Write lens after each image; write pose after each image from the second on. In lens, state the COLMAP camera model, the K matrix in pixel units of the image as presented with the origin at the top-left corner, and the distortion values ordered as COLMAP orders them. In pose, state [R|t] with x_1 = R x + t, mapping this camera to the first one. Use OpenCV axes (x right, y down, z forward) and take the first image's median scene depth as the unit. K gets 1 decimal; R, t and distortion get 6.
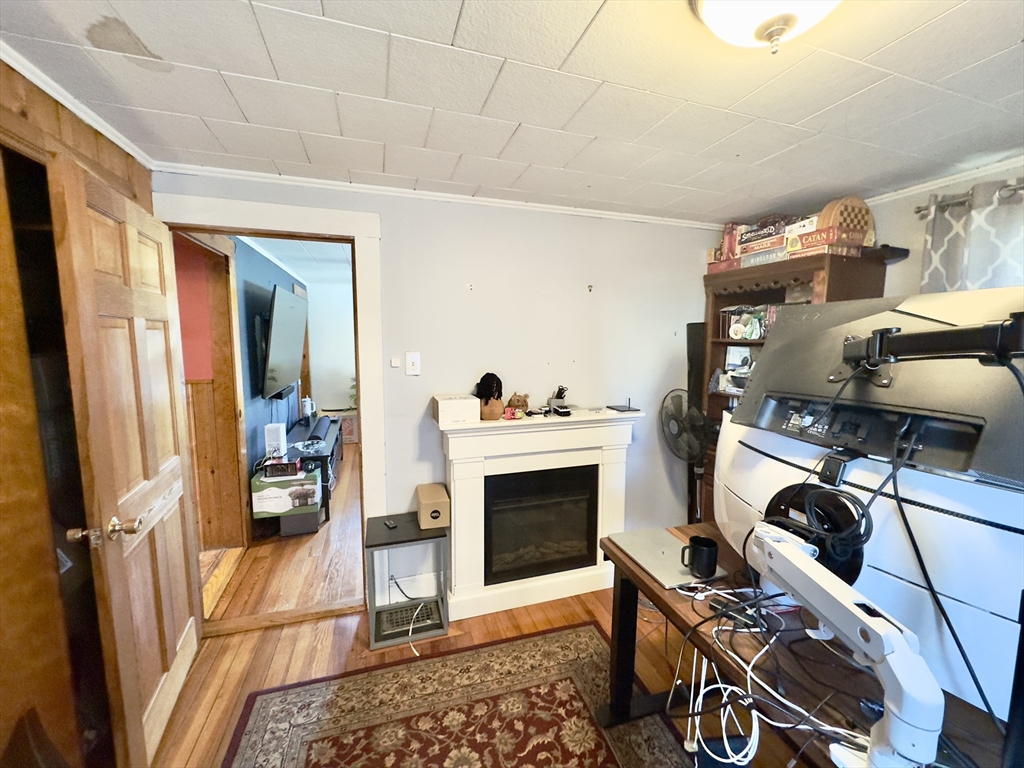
lens RADIAL K [[409.9, 0, 511.0], [0, 409.9, 383.4], [0, 0, 1]] dist [0.001034, -0.000199]
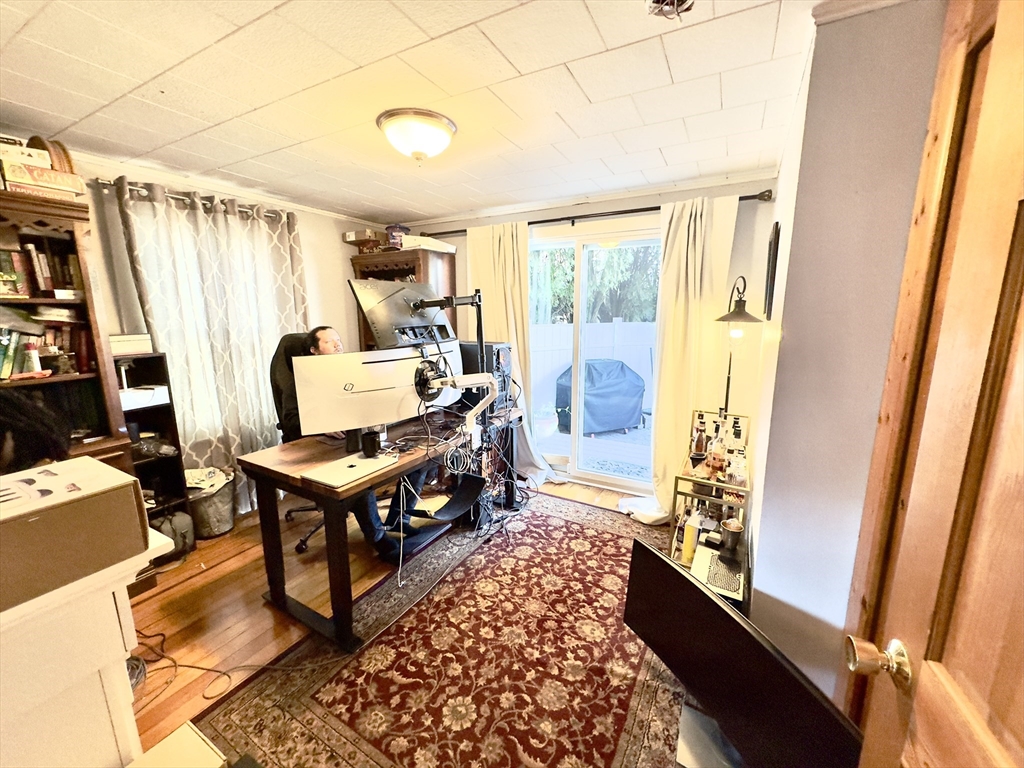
lens RADIAL K [[409.9, 0, 510.1], [0, 409.9, 384.2], [0, 0, 1]] dist [0.001034, -0.000199]
pose [[-0.683713, -0.136230, 0.716922, -0.768737], [0.081046, 0.962168, 0.260124, -0.115441], [-0.725236, 0.235954, -0.646806, 1.271394]]
